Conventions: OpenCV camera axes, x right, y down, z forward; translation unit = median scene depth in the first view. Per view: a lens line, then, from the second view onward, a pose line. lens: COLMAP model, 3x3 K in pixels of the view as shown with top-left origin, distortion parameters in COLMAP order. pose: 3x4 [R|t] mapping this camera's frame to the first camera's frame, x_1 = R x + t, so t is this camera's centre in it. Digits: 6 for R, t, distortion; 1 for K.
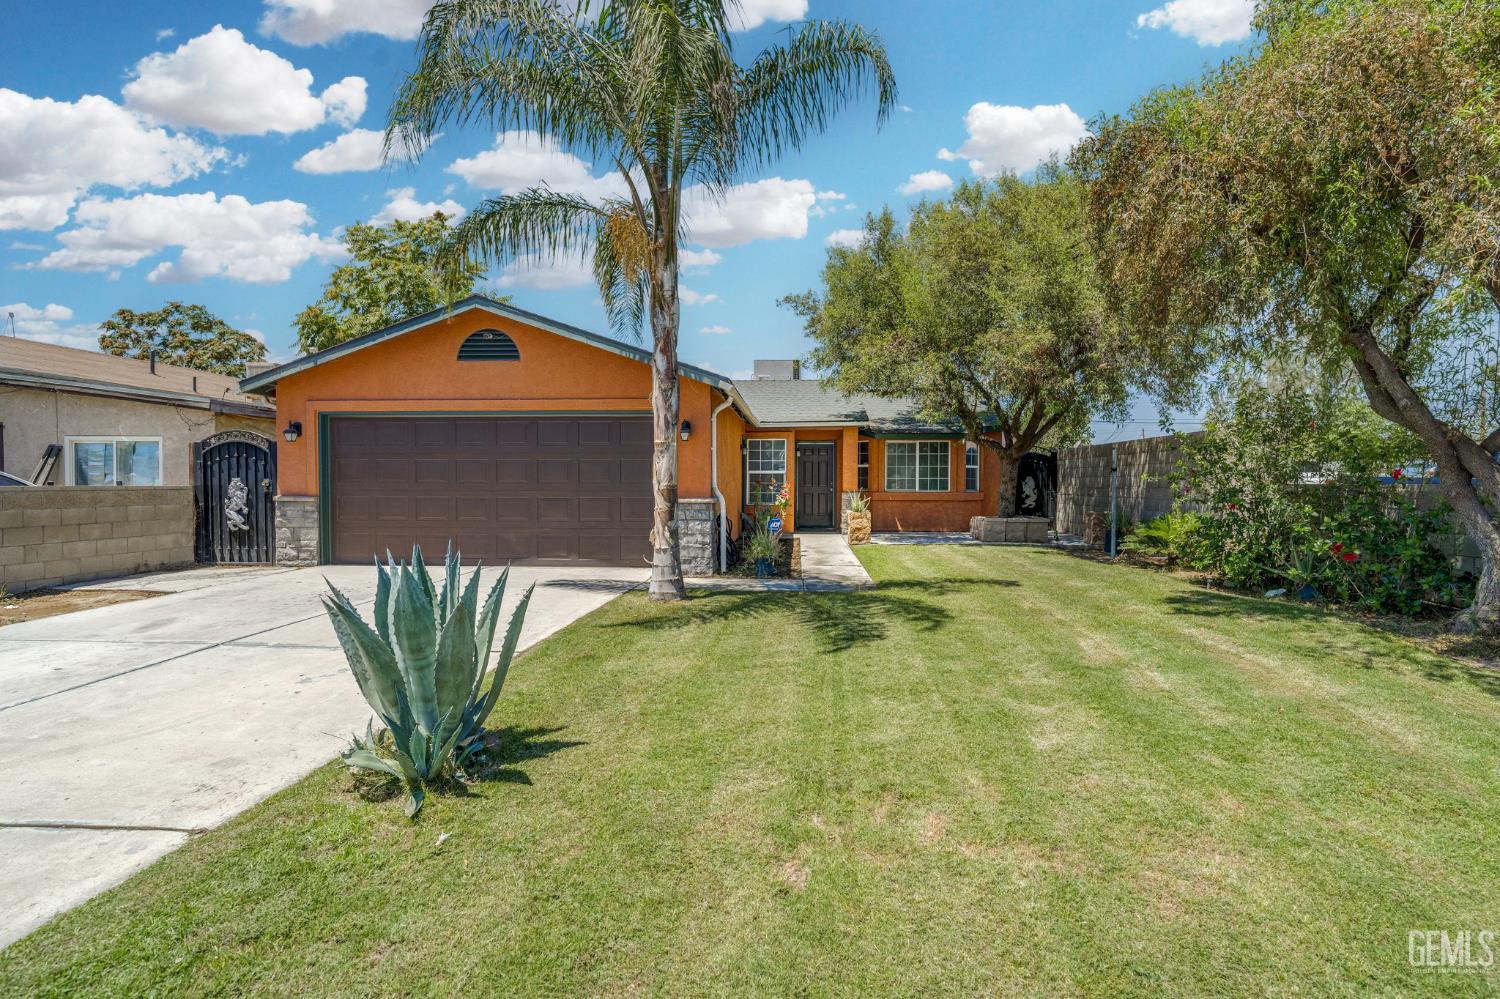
lens RADIAL K [[698.7, 0, 739.0], [0, 698.7, 506.3], [0, 0, 1]] dist [-0.019102, 0.007718]
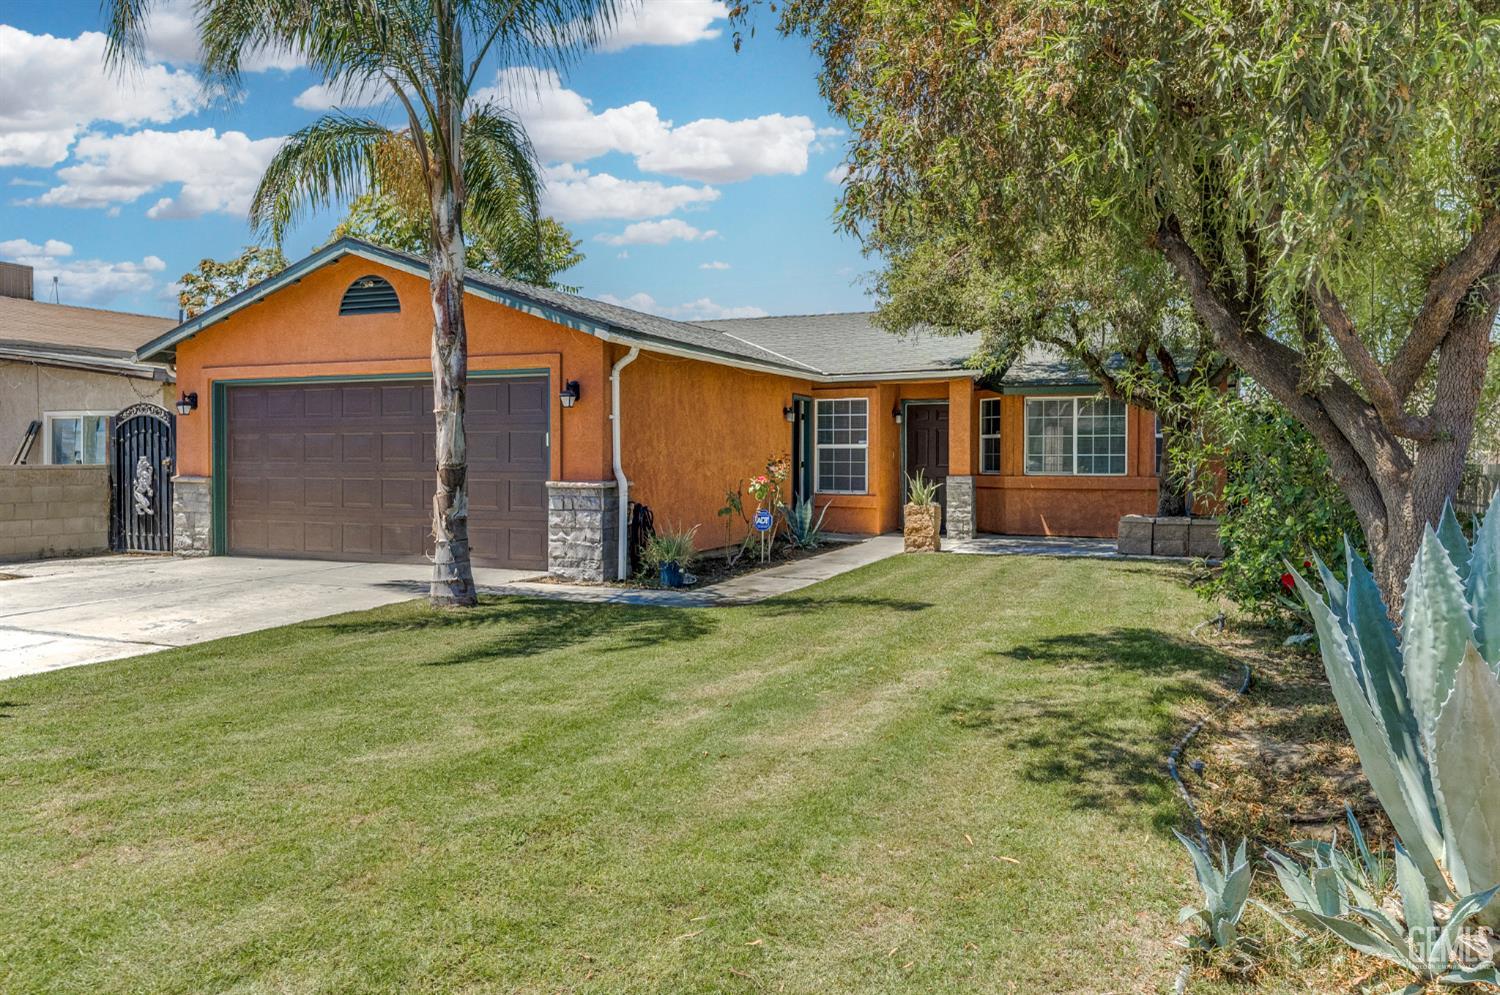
lens RADIAL K [[1068.6, 0, 744.8], [0, 1068.6, 484.4], [0, 0, 1]] dist [-0.004237, -0.013316]
pose [[0.943929, 0.006434, -0.330087, 0.463207], [-0.010860, 0.999874, -0.011565, 0.002920], [0.329971, 0.014502, 0.943880, -0.043346]]
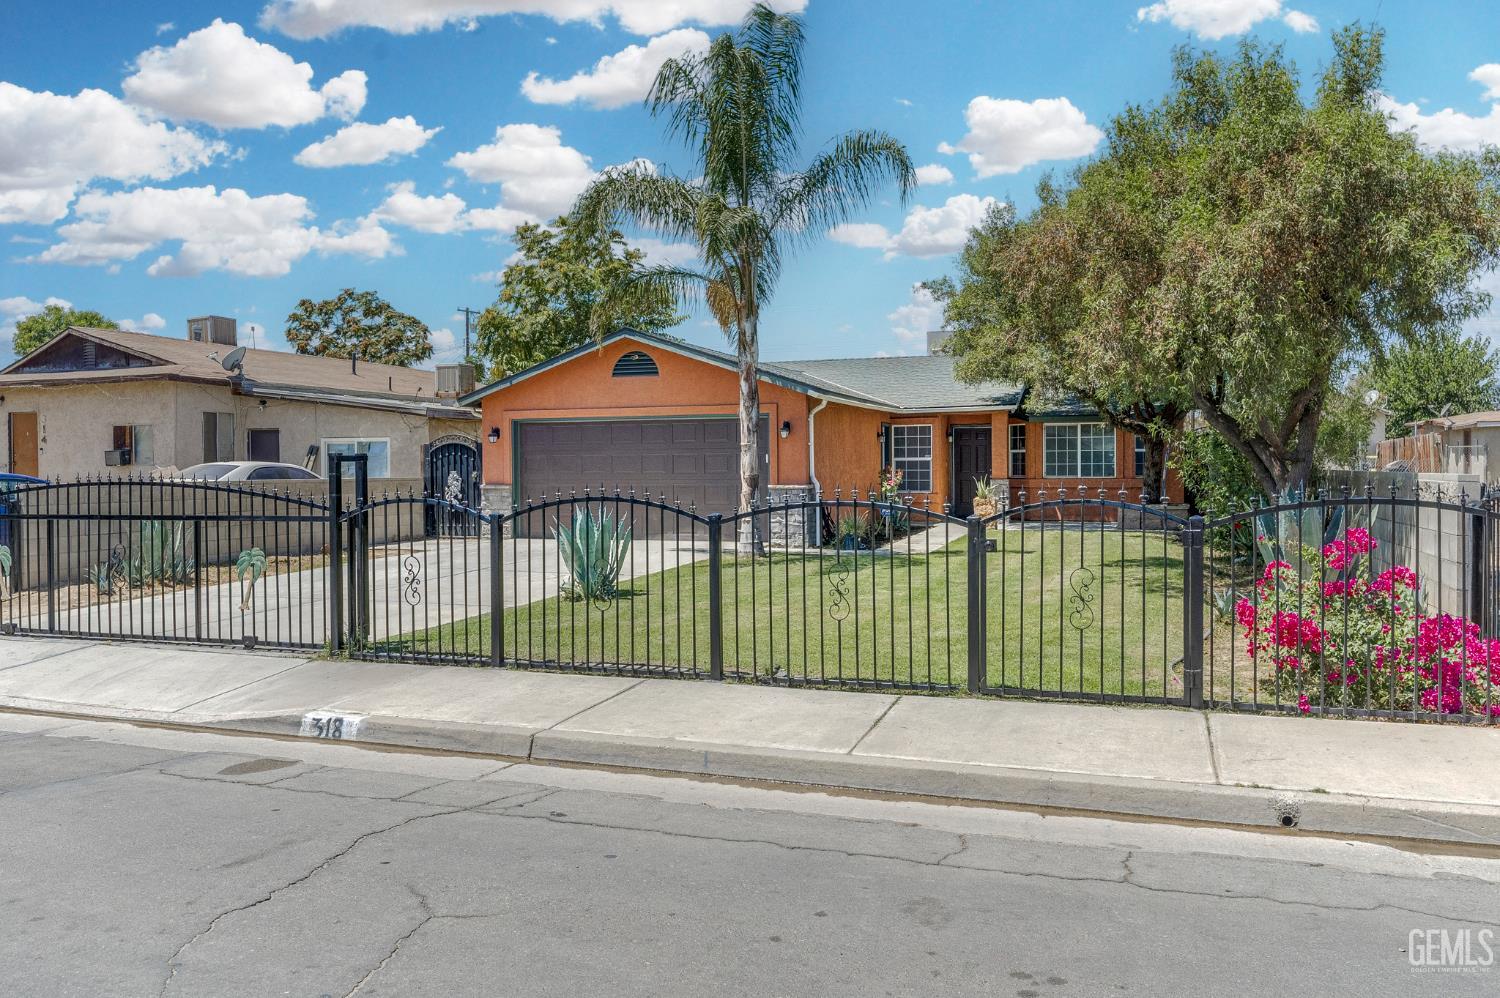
lens RADIAL K [[1068.6, 0, 723.0], [0, 1068.6, 487.6], [0, 0, 1]] dist [-0.004237, -0.013316]
pose [[0.957093, -0.004297, -0.289748, 0.337835], [0.000032, 0.999892, -0.014722, 0.019498], [0.289780, 0.014081, 0.956990, -0.769251]]
